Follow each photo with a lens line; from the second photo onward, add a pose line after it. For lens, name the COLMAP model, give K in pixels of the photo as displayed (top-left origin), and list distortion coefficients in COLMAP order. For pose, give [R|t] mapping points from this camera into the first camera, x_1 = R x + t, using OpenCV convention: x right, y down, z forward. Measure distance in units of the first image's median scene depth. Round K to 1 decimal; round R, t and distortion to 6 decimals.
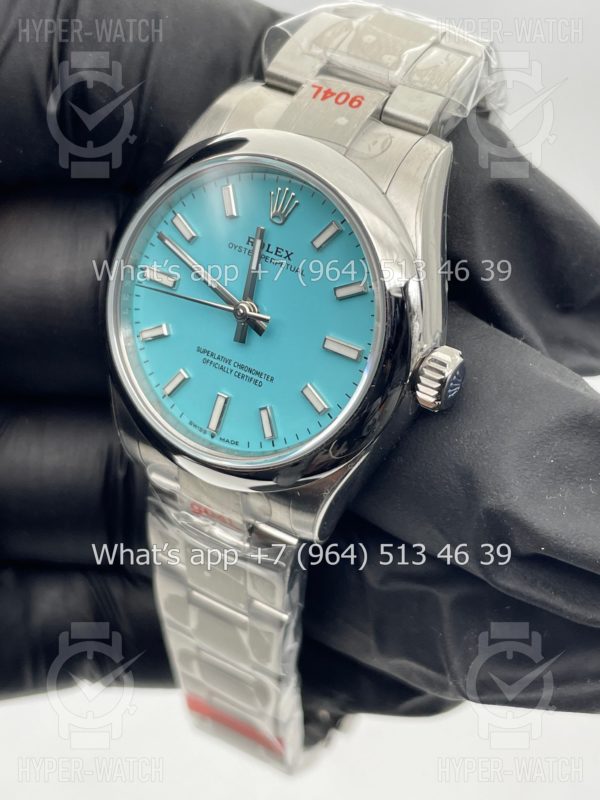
lens RADIAL K [[1331.9, 0, 297.5], [0, 1331.9, 402.7], [0, 0, 1]] dist [0.149527, 0.000000]
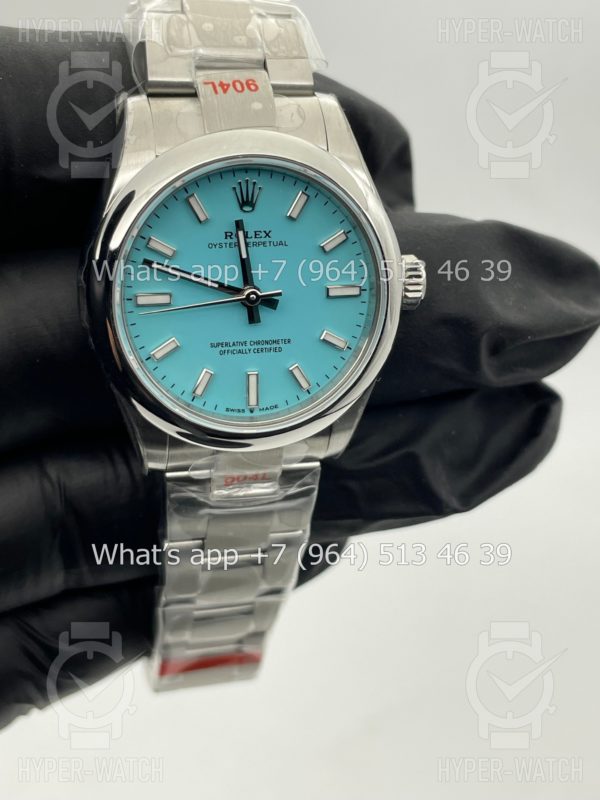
lens RADIAL K [[1331.9, 0, 300.9], [0, 1331.9, 398.4], [0, 0, 1]] dist [0.149527, 0.000000]
pose [[0.730503, -0.432474, 0.528518, -0.628099], [0.370430, 0.901108, 0.225358, -0.223981], [-0.573714, 0.031154, 0.818463, 0.063557]]
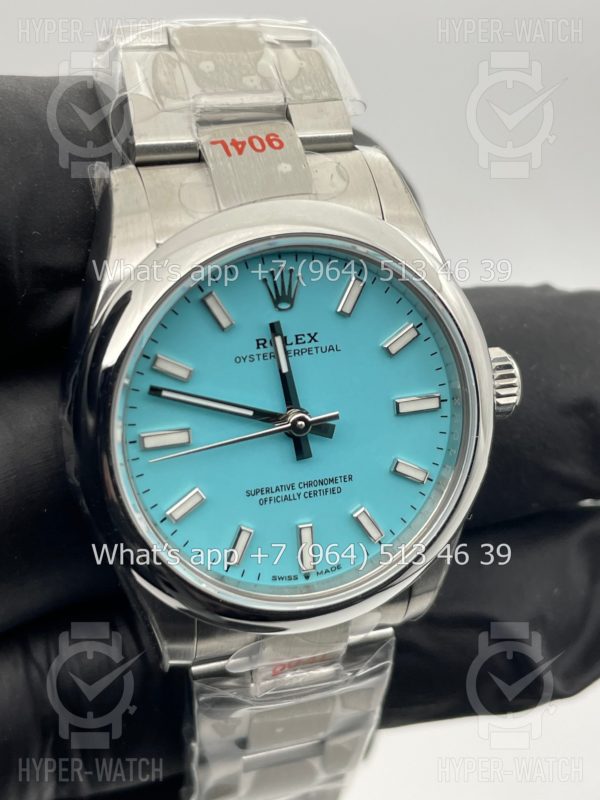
lens RADIAL K [[1331.9, 0, 300.7], [0, 1331.9, 392.8], [0, 0, 1]] dist [0.149527, 0.000000]
pose [[0.667002, -0.459937, 0.586145, -0.502927], [0.431946, 0.879723, 0.198772, -0.242786], [-0.607068, 0.120602, 0.785445, 0.348710]]
